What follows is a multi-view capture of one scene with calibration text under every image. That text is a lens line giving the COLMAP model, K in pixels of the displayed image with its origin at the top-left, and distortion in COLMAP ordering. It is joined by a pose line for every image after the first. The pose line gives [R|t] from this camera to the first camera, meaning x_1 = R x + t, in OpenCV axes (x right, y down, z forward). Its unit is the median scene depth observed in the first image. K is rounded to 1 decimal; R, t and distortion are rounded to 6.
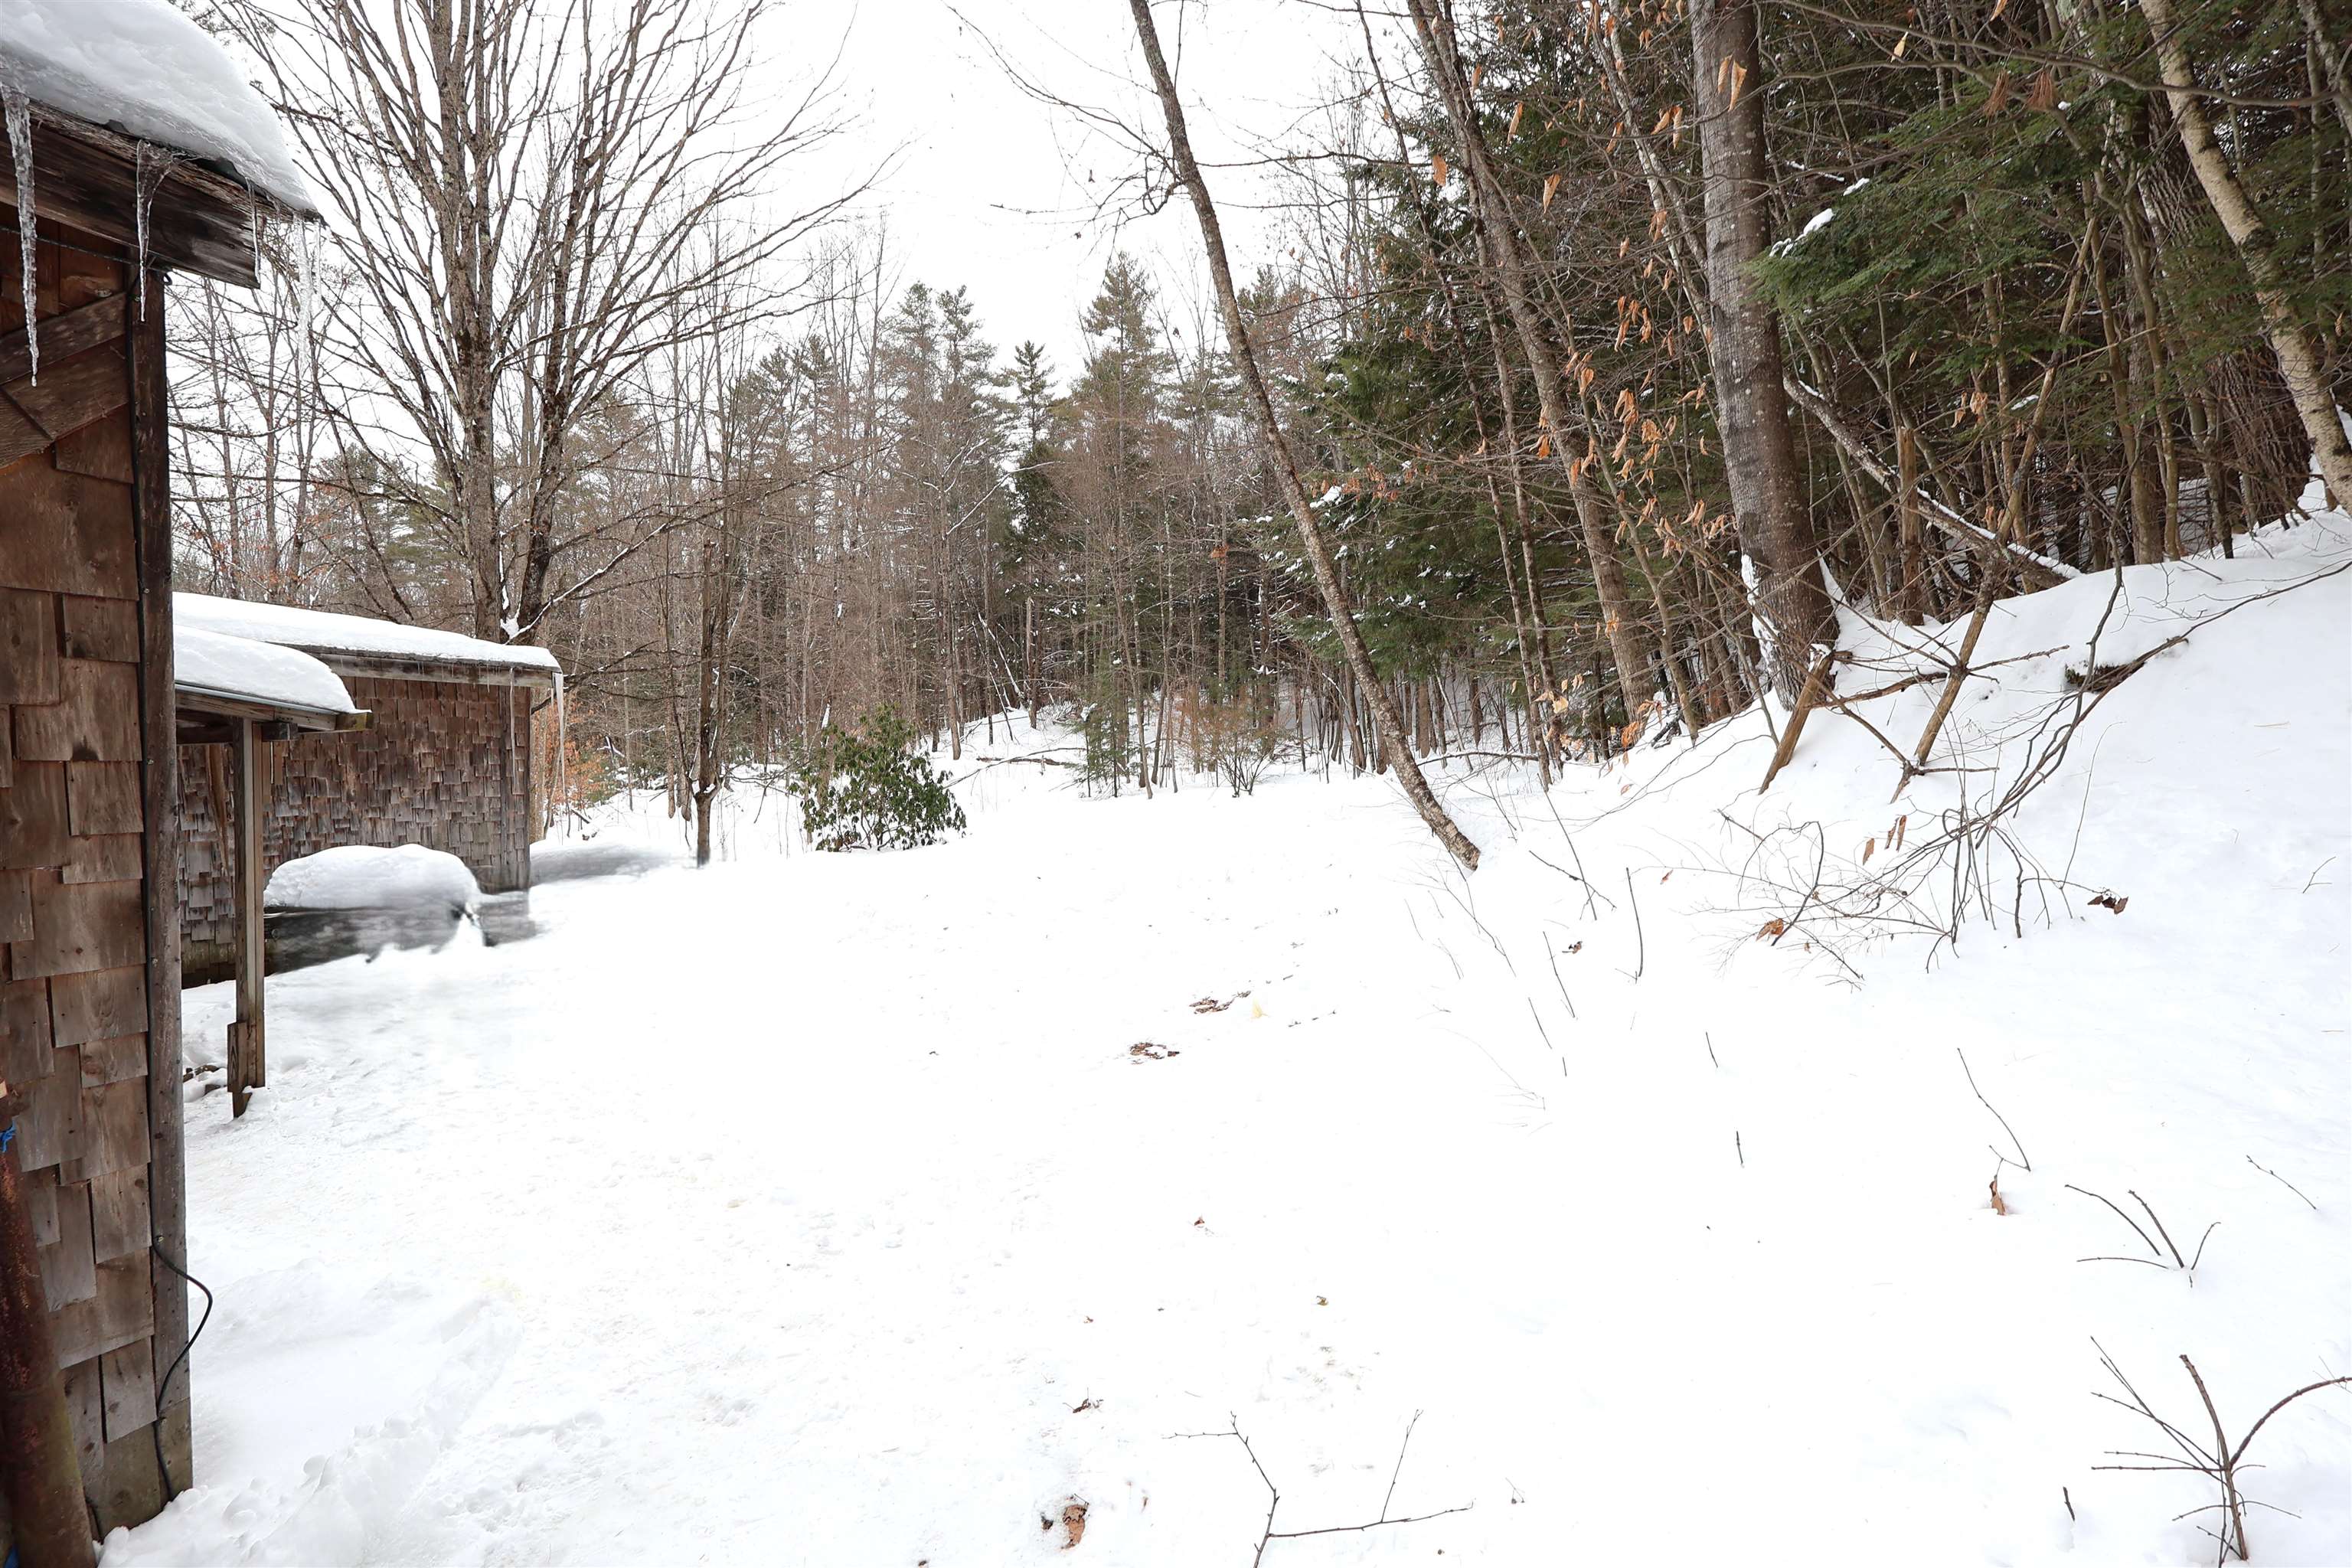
lens RADIAL K [[1110.1, 0, 1176.2], [0, 1110.1, 776.3], [0, 0, 1]] dist [0.000401, -0.000427]
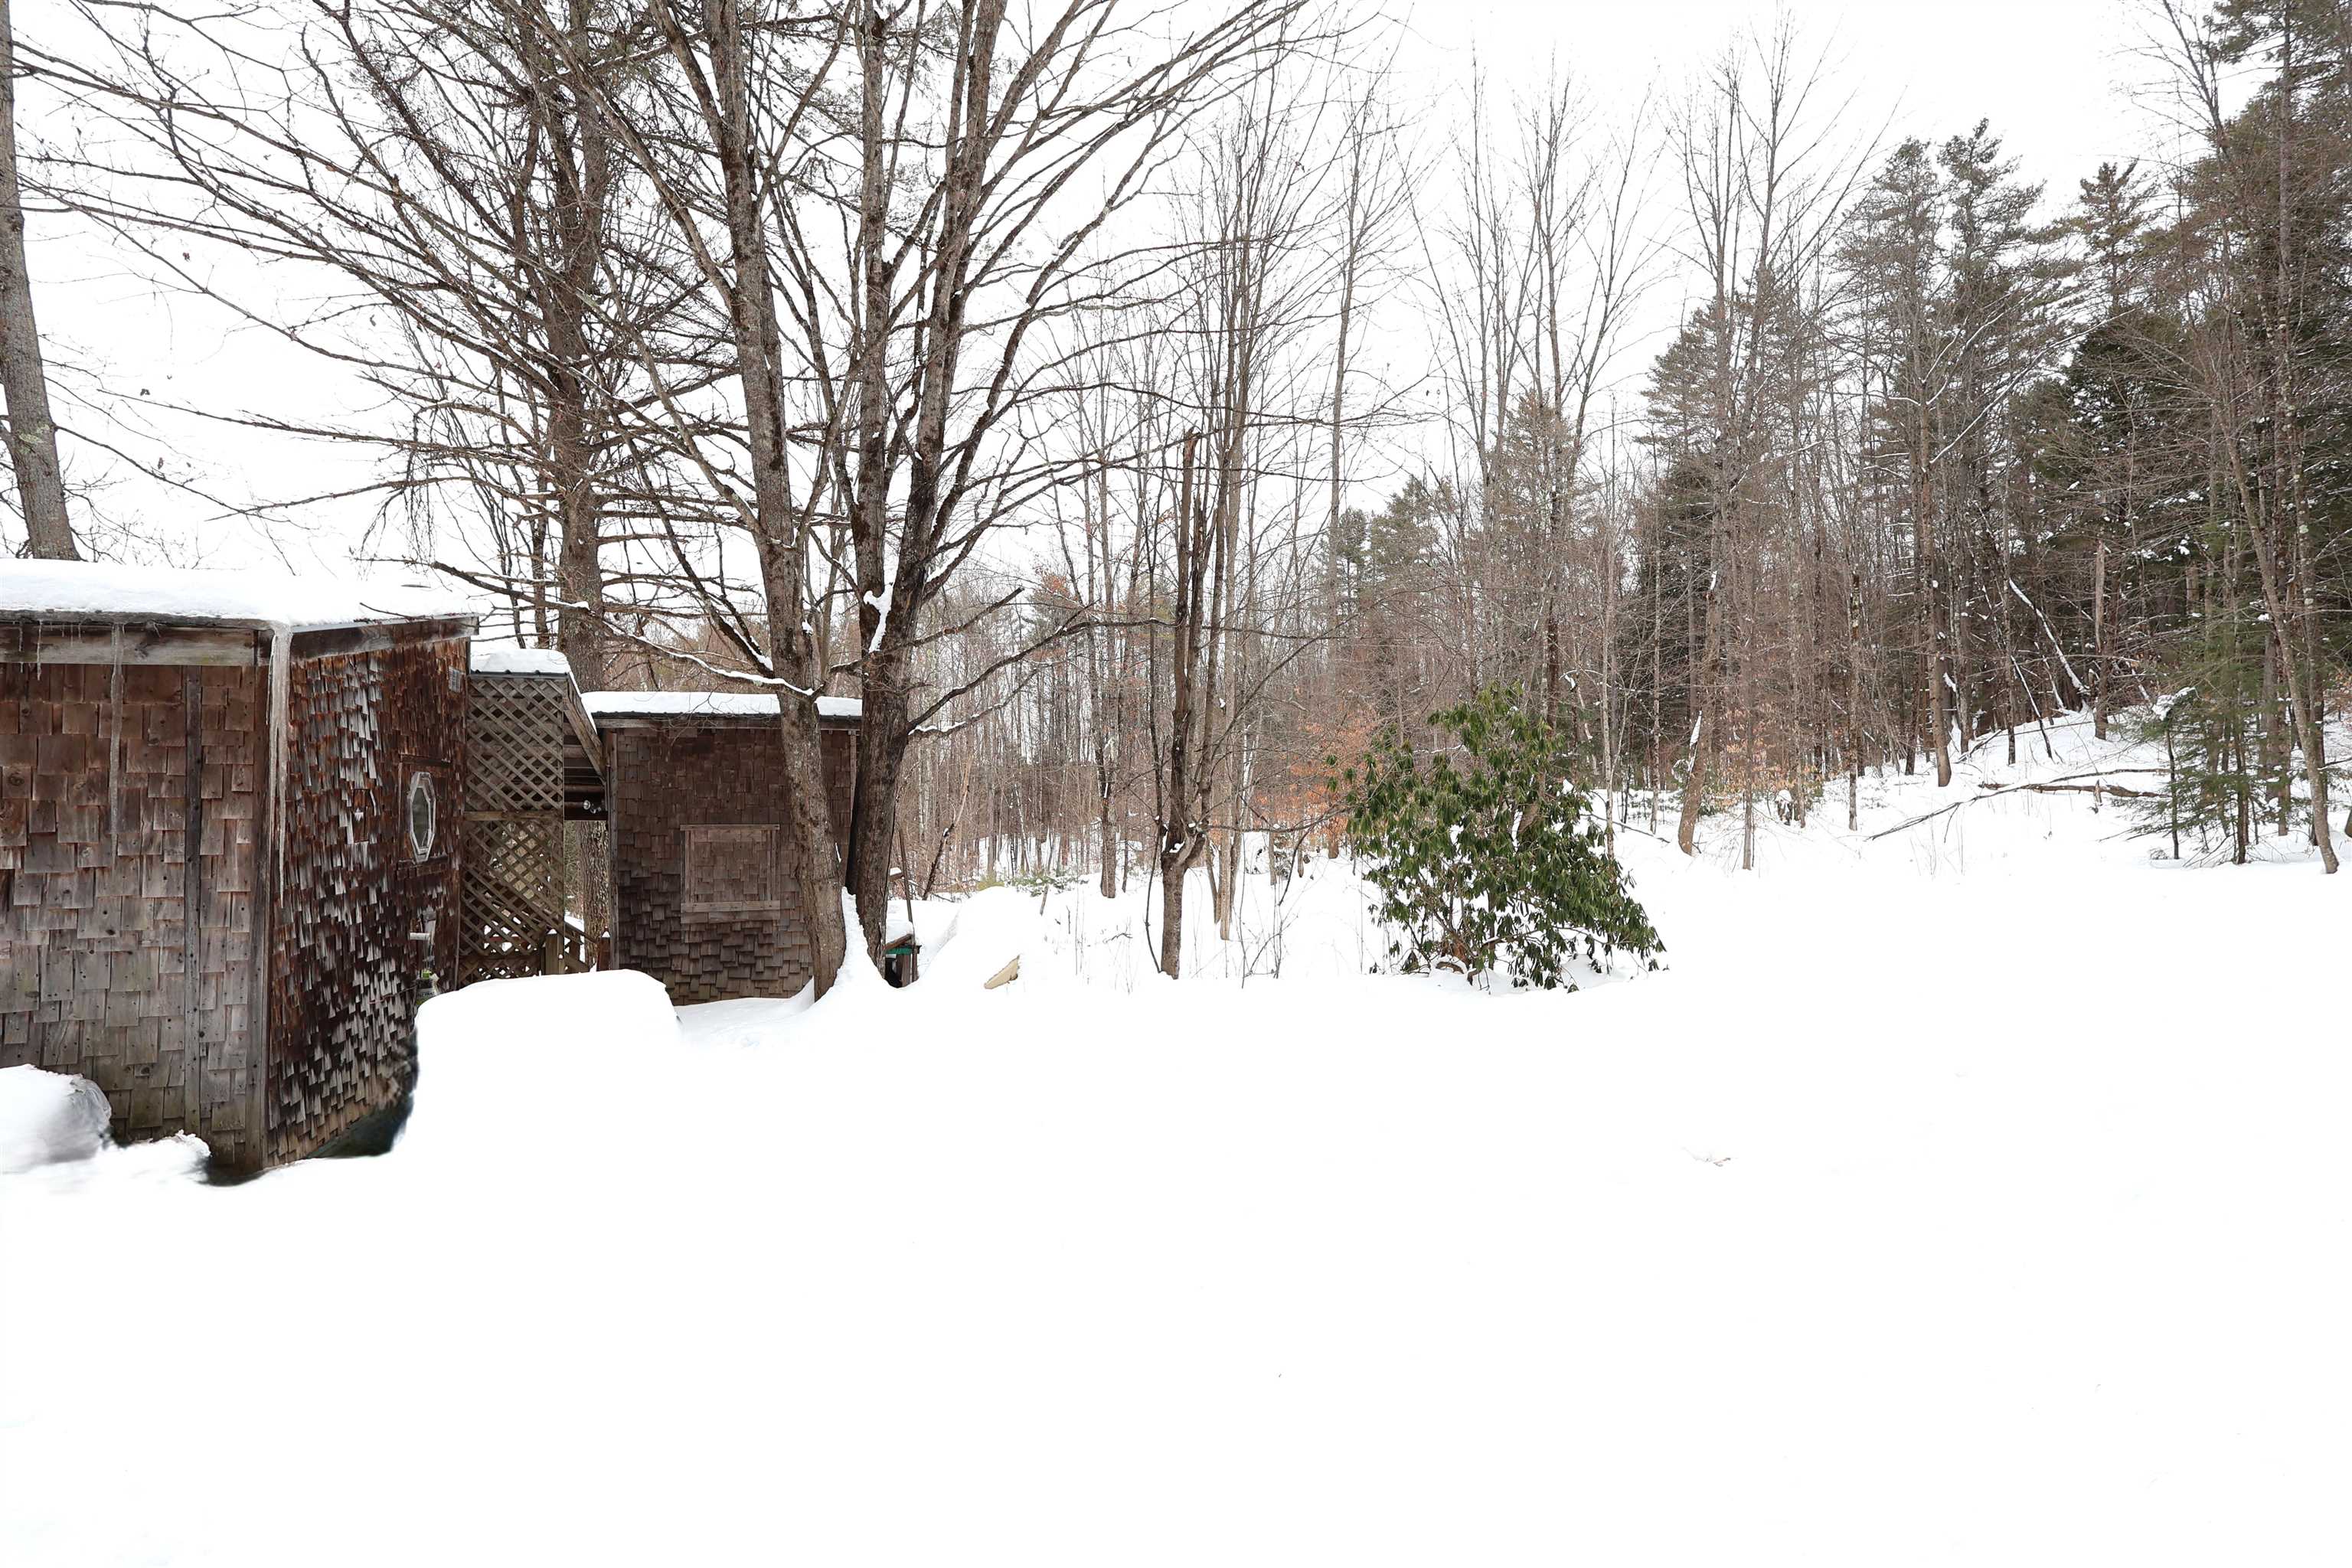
lens RADIAL K [[1110.1, 0, 1176.1], [0, 1110.1, 790.7], [0, 0, 1]] dist [0.000401, -0.000427]
pose [[0.657180, 0.001860, -0.753731, 0.005327], [-0.009147, 0.999943, -0.005507, -0.004351], [0.753678, 0.010513, 0.657160, 0.151861]]
